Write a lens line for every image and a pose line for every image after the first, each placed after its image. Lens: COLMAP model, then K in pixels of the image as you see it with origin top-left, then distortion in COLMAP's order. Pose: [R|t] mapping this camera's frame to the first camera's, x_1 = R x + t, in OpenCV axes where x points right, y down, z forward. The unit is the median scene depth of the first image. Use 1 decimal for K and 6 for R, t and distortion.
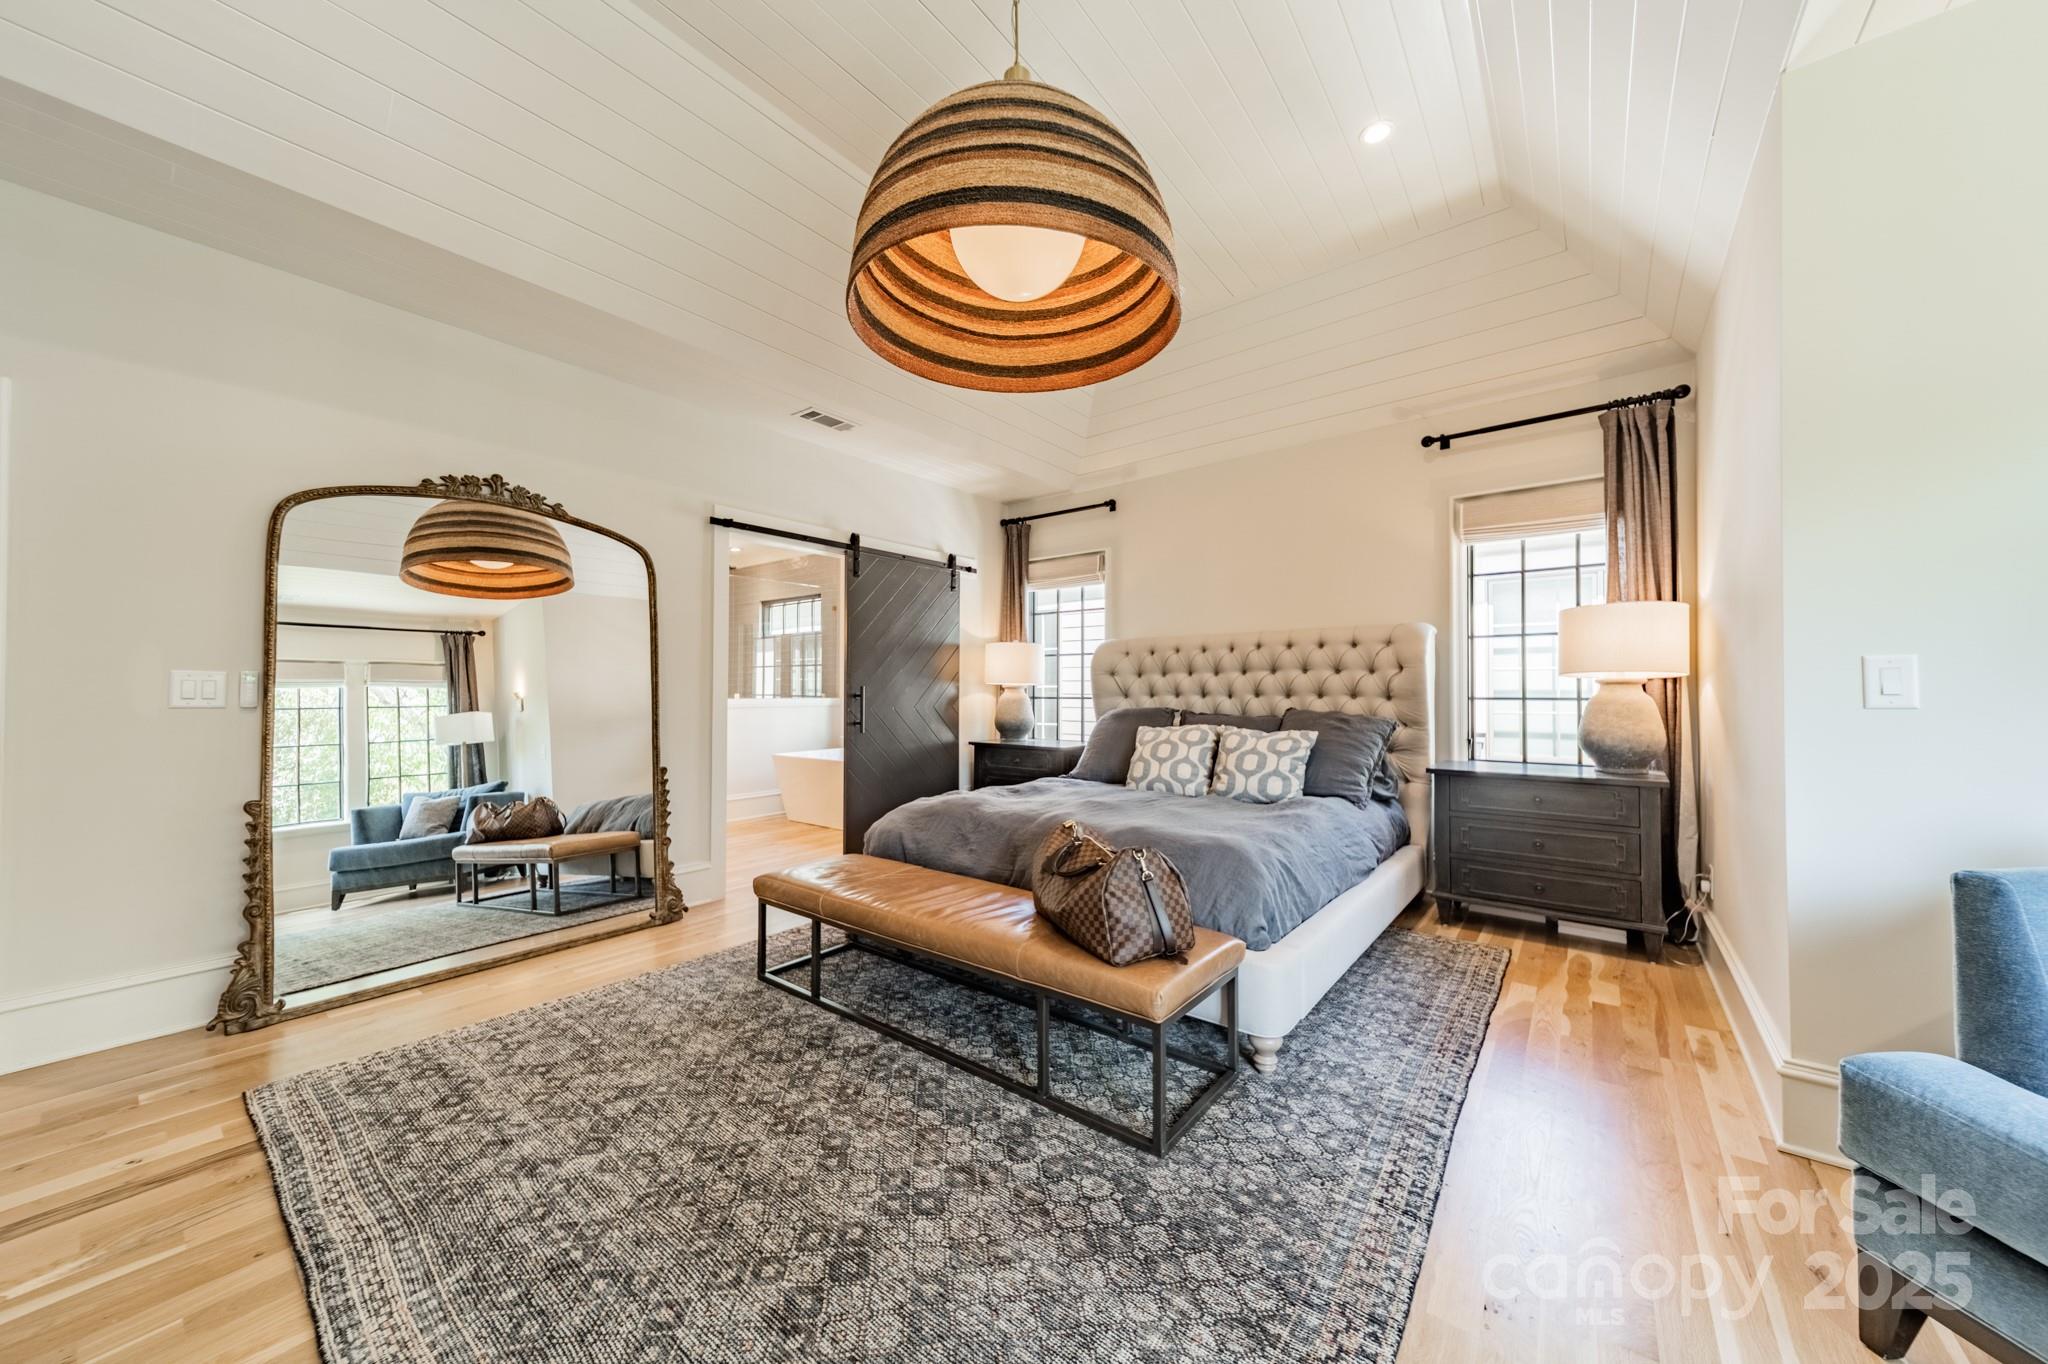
lens RADIAL K [[719.2, 0, 1029.8], [0, 719.2, 683.4], [0, 0, 1]] dist [0.007651, -0.000008]
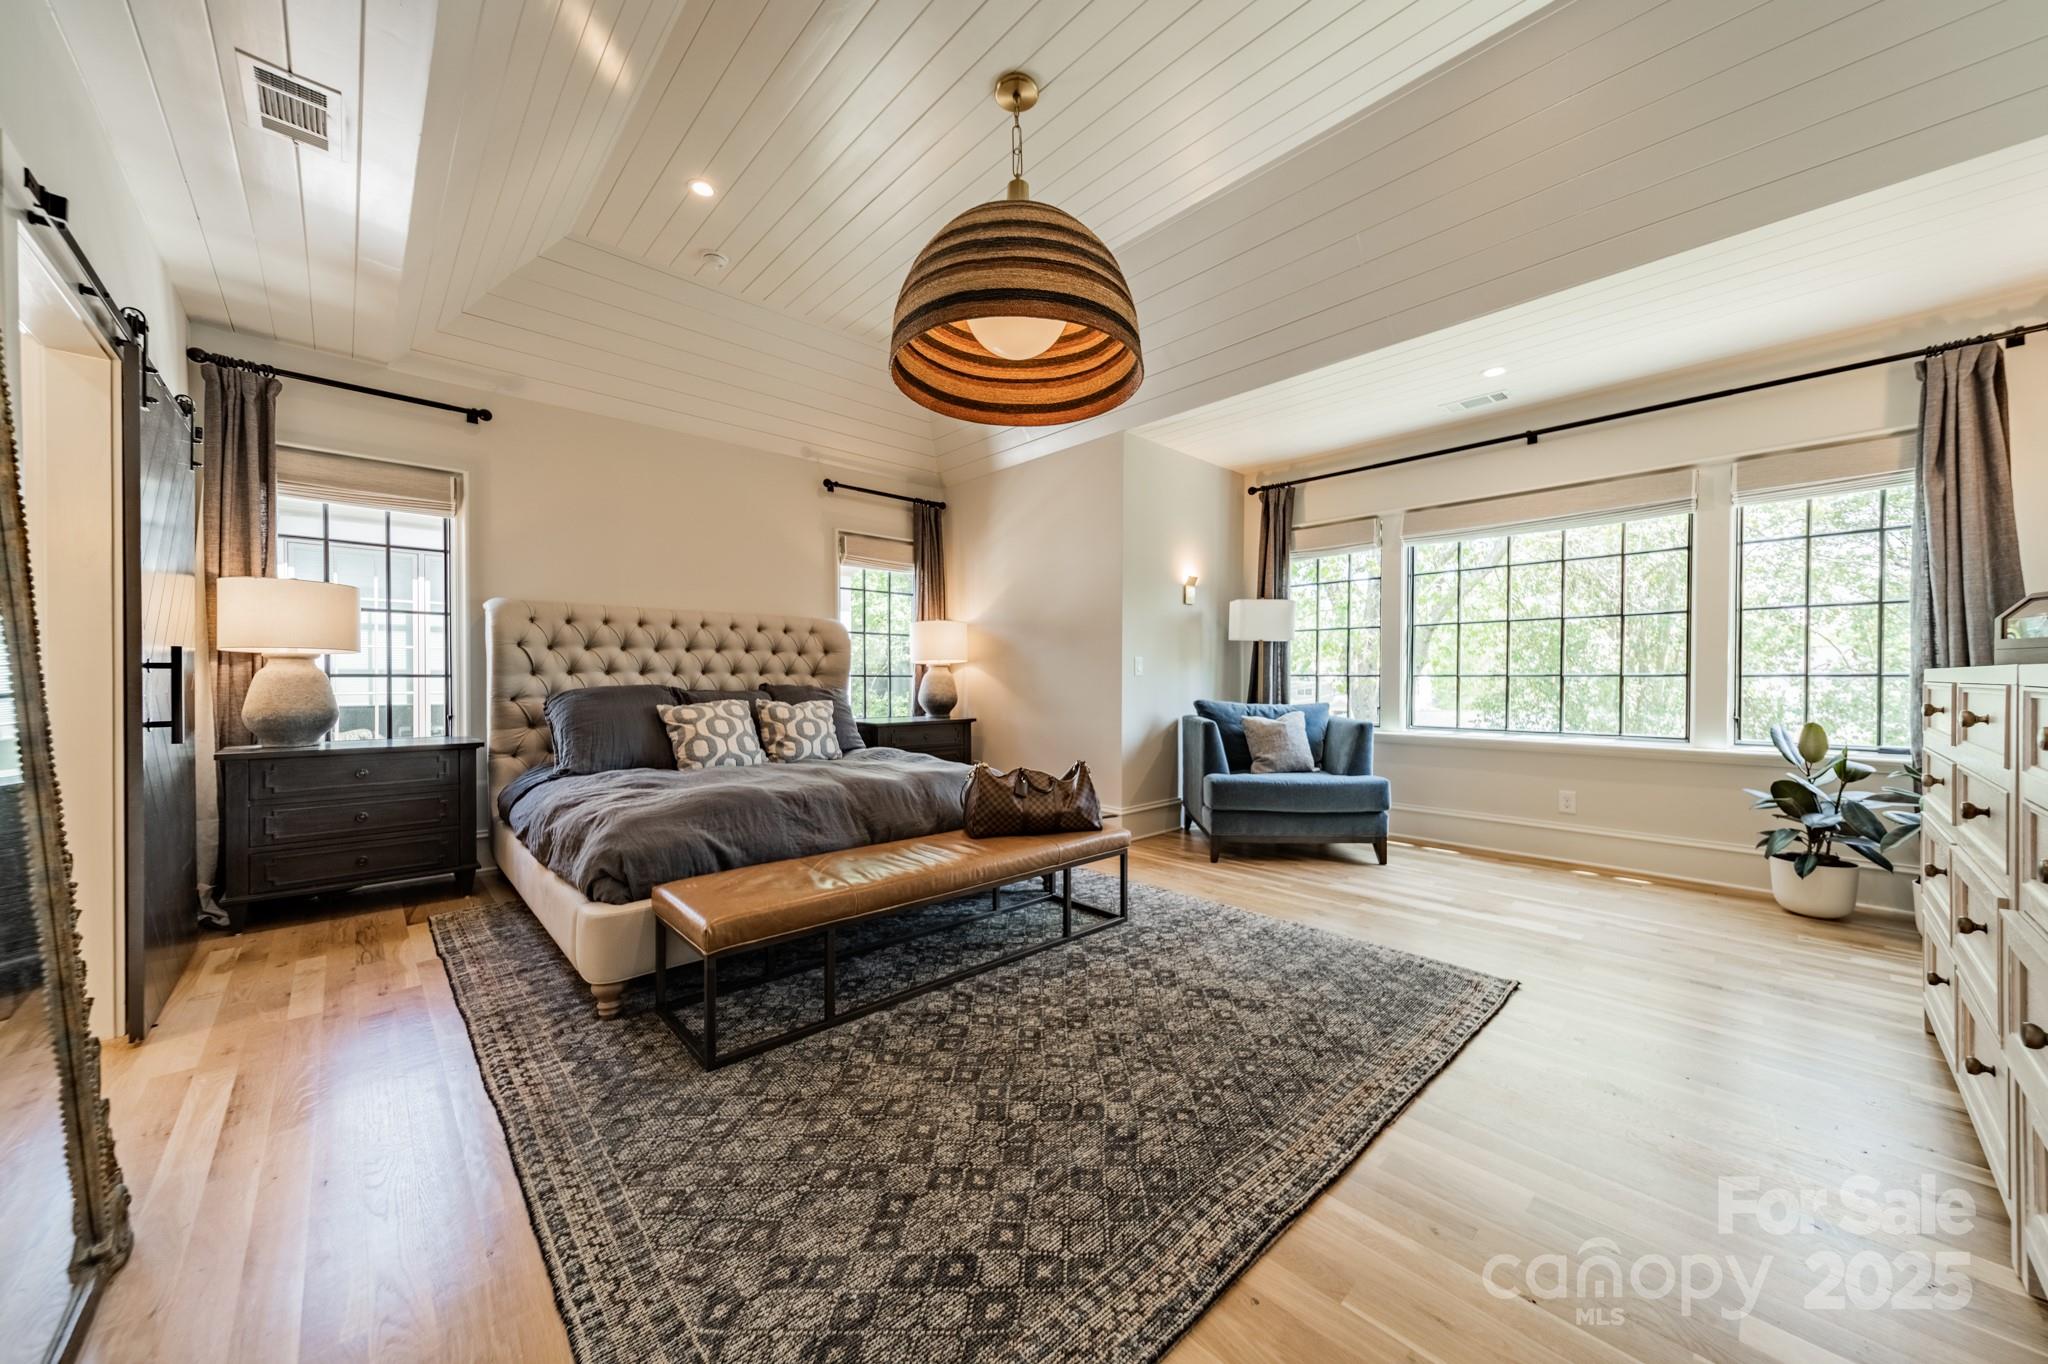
lens RADIAL K [[719.2, 0, 1029.8], [0, 719.2, 683.4], [0, 0, 1]] dist [0.007651, -0.000008]
pose [[0.153628, -0.004592, 0.988118, -1.264896], [-0.012830, 0.999896, 0.006642, 0.038475], [-0.988045, -0.013697, 0.153553, 0.746688]]
